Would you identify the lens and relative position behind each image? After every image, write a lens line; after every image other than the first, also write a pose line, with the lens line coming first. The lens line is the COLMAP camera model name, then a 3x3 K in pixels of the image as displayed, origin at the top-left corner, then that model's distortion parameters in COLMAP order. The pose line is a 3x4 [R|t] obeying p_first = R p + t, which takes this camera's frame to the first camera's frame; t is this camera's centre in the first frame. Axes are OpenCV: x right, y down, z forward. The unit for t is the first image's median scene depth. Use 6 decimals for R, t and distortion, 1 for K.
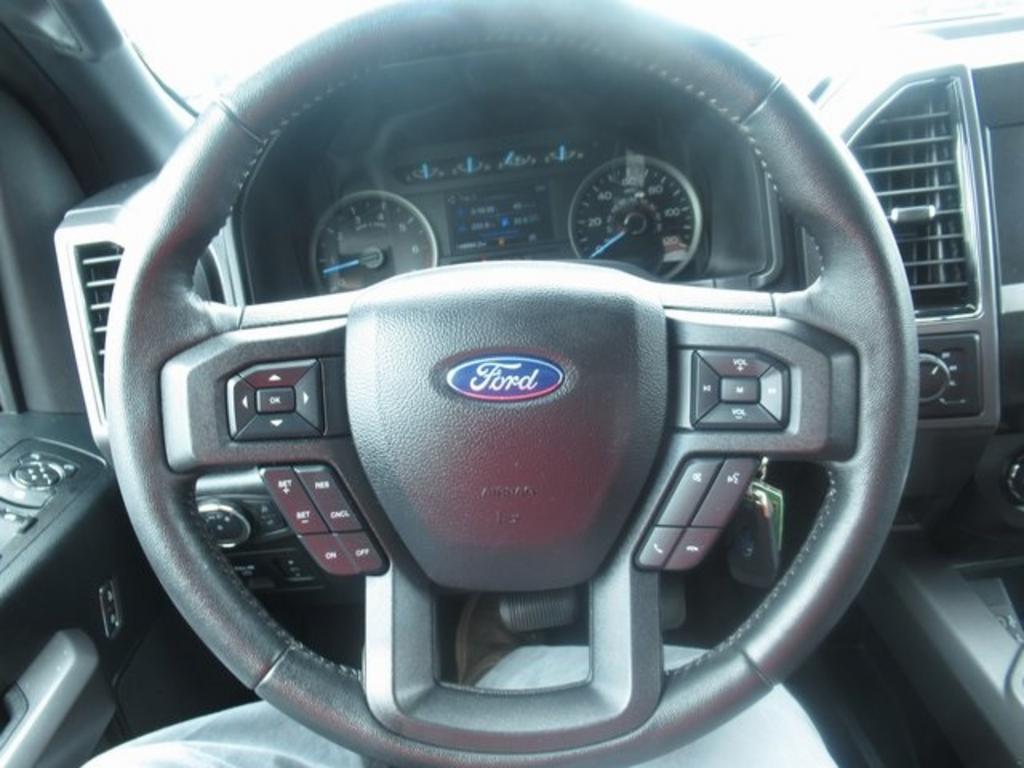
lens RADIAL K [[758.6, 0, 507.8], [0, 758.6, 380.1], [0, 0, 1]] dist [0.001389, -0.003781]
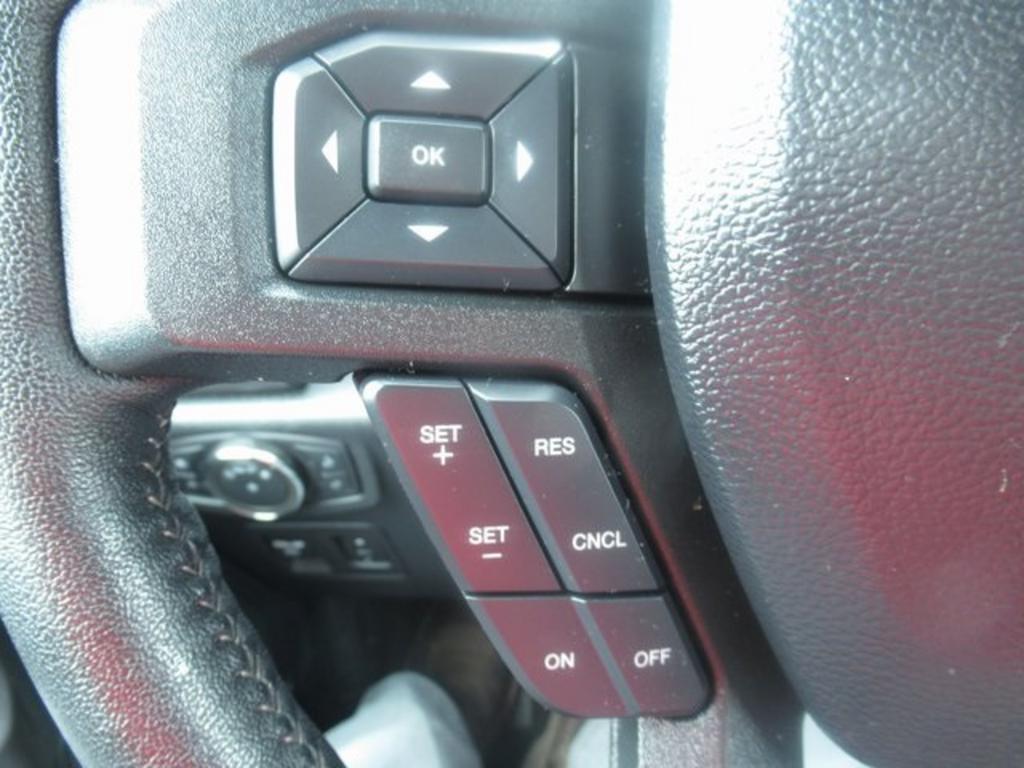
lens RADIAL K [[758.6, 0, 507.8], [0, 758.6, 380.1], [0, 0, 1]] dist [0.001389, -0.003781]
pose [[0.995678, 0.074754, -0.055116, -0.257648], [-0.070841, 0.995040, 0.069835, 0.093471], [0.060063, -0.065629, 0.996035, 0.712101]]
